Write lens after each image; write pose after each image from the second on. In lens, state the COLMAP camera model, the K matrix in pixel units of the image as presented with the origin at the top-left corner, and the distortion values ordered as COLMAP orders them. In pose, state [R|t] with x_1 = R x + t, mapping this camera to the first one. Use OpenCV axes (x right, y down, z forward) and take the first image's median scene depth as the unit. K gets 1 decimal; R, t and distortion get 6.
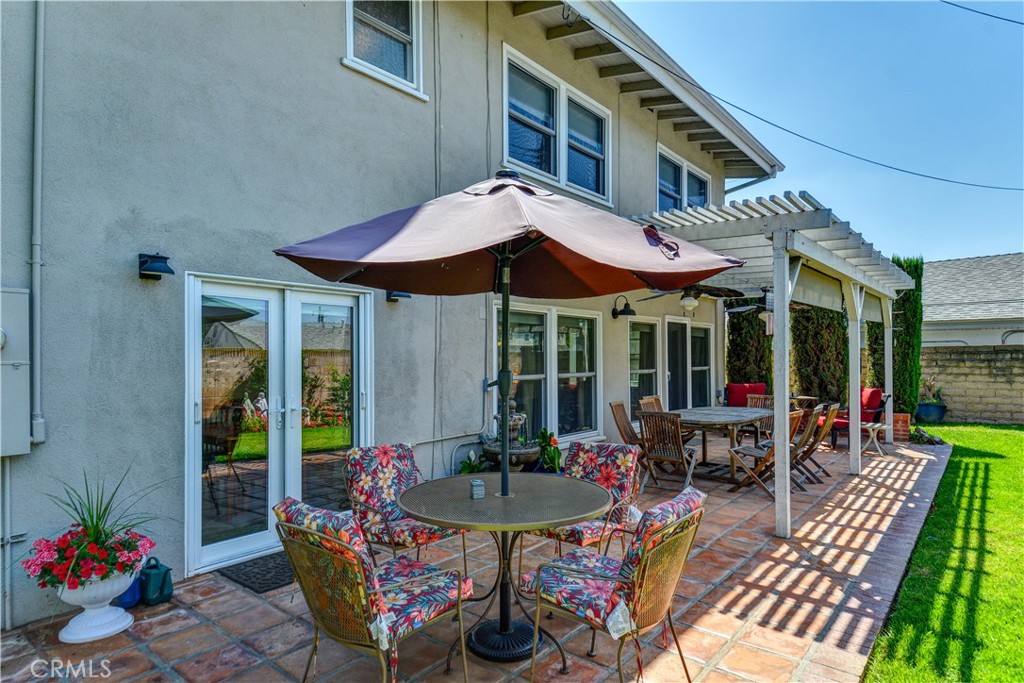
lens RADIAL K [[587.9, 0, 512.6], [0, 587.9, 359.8], [0, 0, 1]] dist [0.000127, -0.000069]
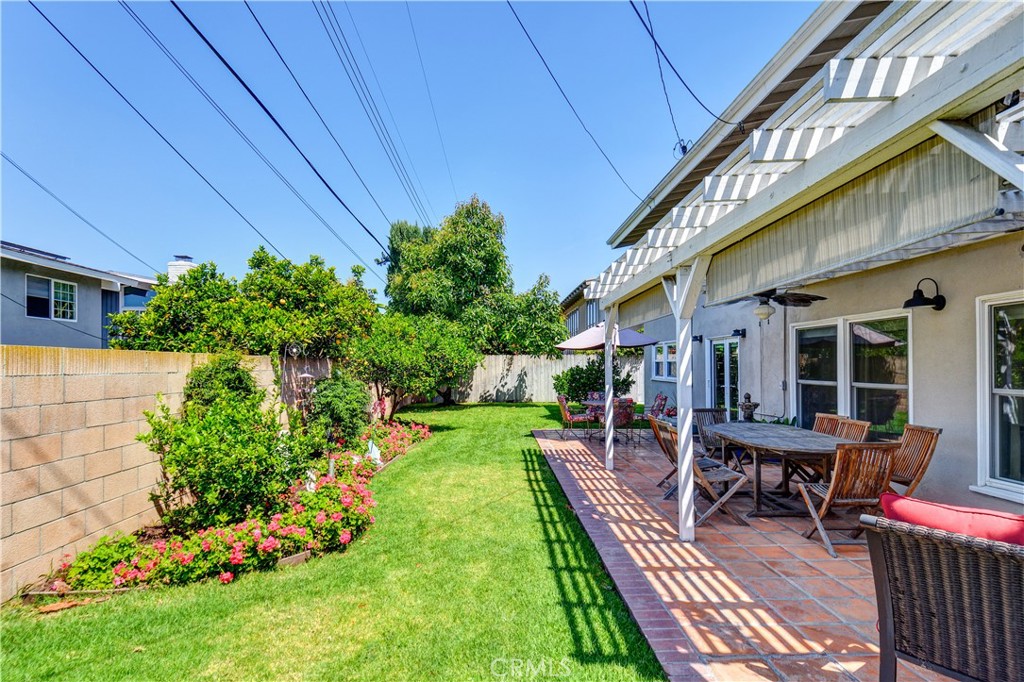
lens RADIAL K [[517.2, 0, 506.1], [0, 517.2, 355.0], [0, 0, 1]] dist [-0.000803, -0.000753]
pose [[-0.738396, -0.011244, -0.674273, 1.488365], [0.006808, 0.999686, -0.024126, -0.002640], [0.674333, -0.022405, -0.738088, 1.639011]]
